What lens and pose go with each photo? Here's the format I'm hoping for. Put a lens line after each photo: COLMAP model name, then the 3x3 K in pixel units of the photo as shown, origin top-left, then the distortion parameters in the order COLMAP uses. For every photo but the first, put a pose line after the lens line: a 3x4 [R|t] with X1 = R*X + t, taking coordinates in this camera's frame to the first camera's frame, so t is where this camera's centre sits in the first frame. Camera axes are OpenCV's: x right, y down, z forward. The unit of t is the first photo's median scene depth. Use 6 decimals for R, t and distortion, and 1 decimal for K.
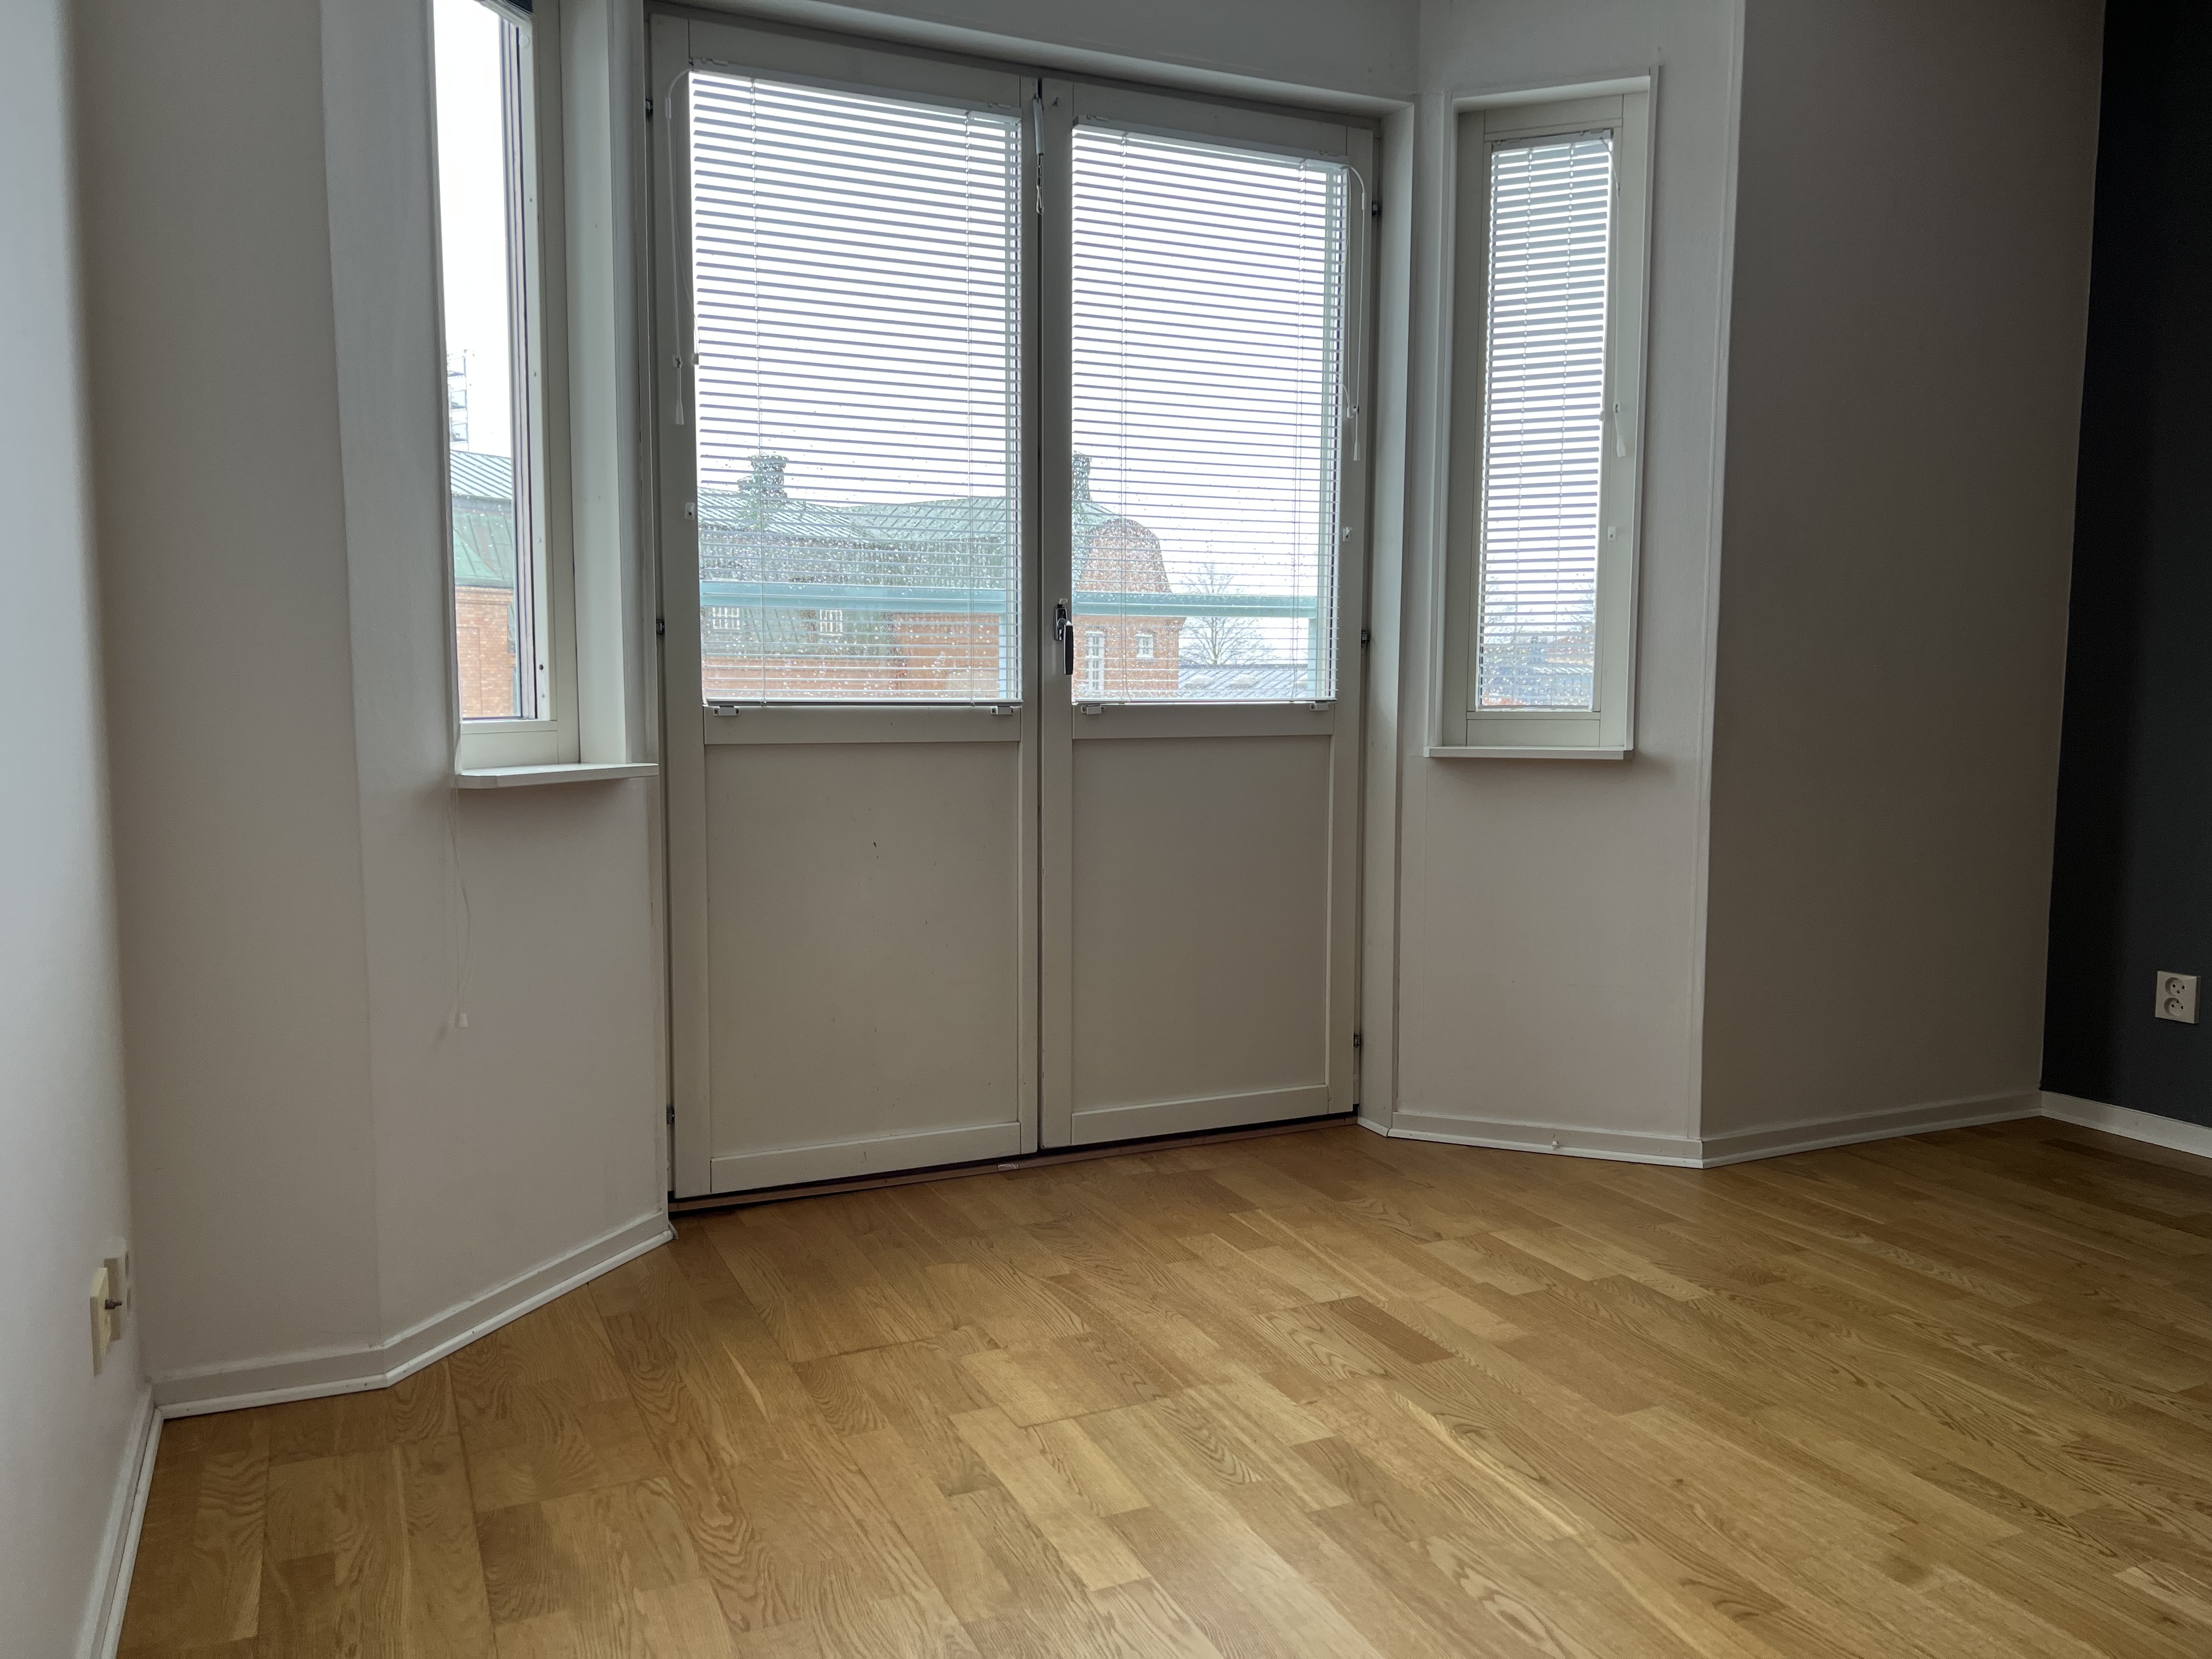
lens RADIAL K [[1654.9, 0, 1106.0], [0, 1654.9, 829.5], [0, 0, 1]] dist [-0.002513, 0.001324]
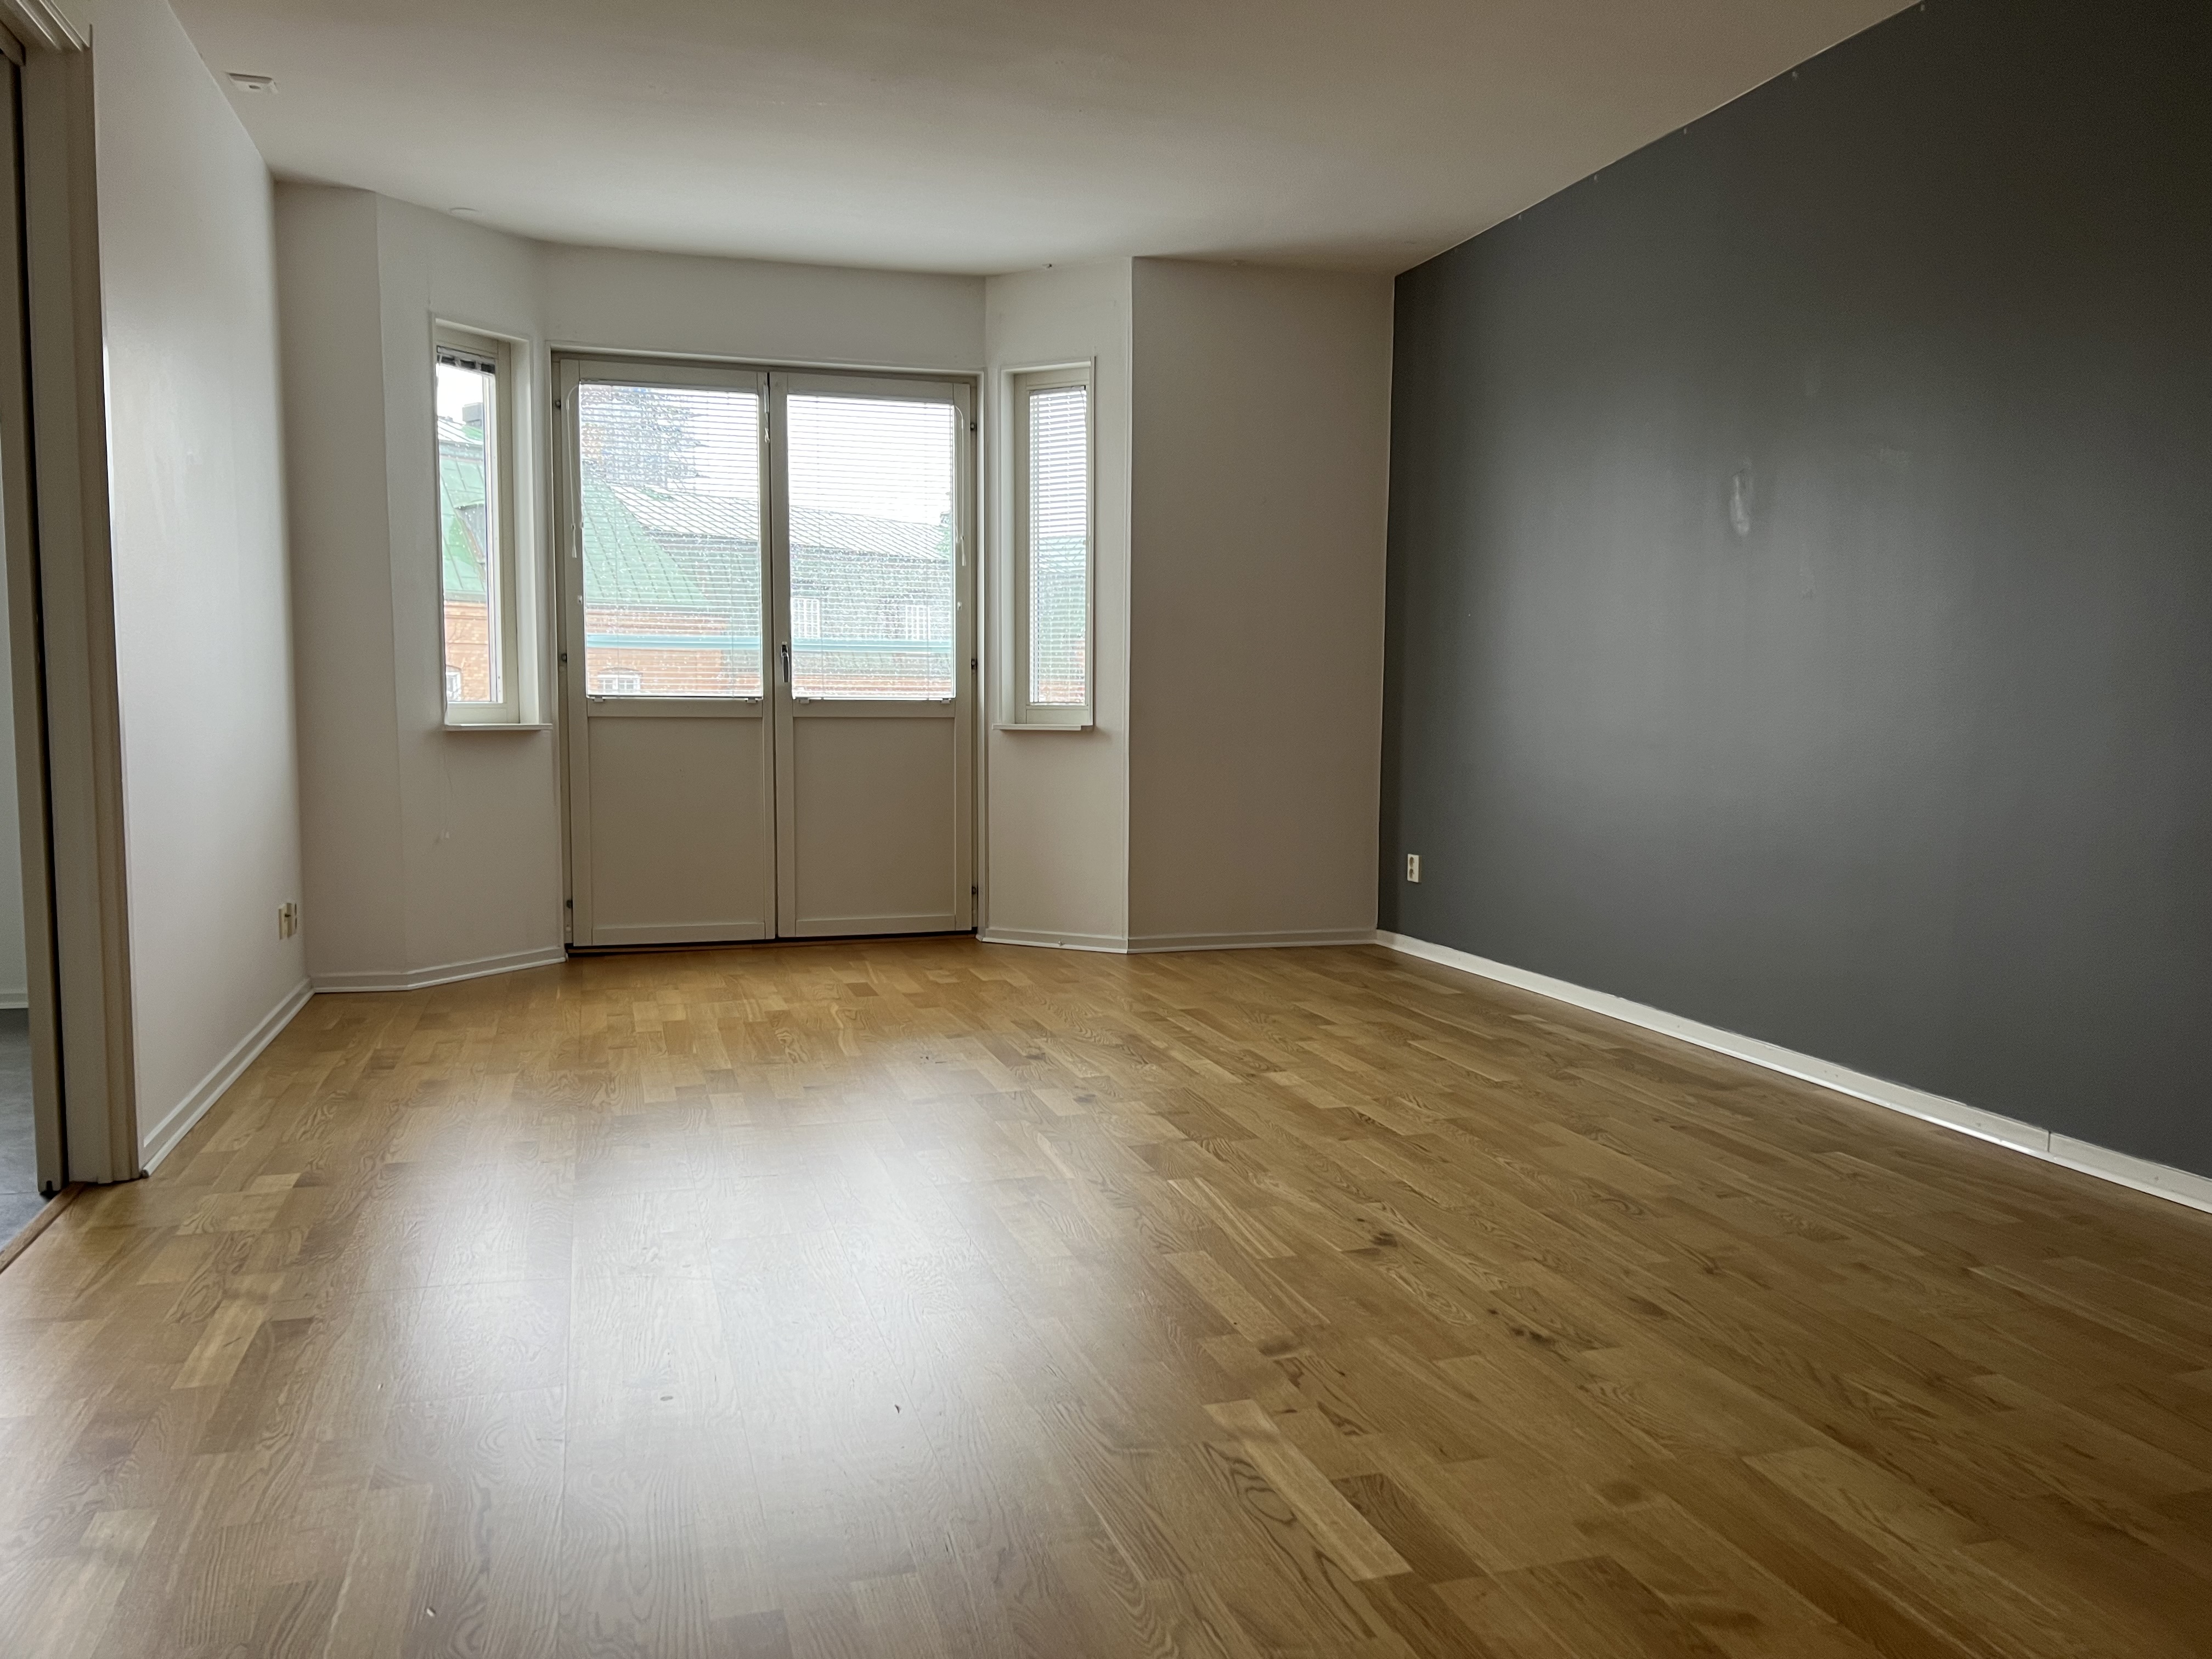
lens RADIAL K [[1667.6, 0, 1106.0], [0, 1667.6, 829.5], [0, 0, 1]] dist [0.041123, -0.003625]
pose [[0.991986, 0.012141, -0.125765, 0.569028], [-0.013711, 0.999838, -0.011623, 0.089503], [0.125604, 0.013254, 0.991992, -0.830310]]
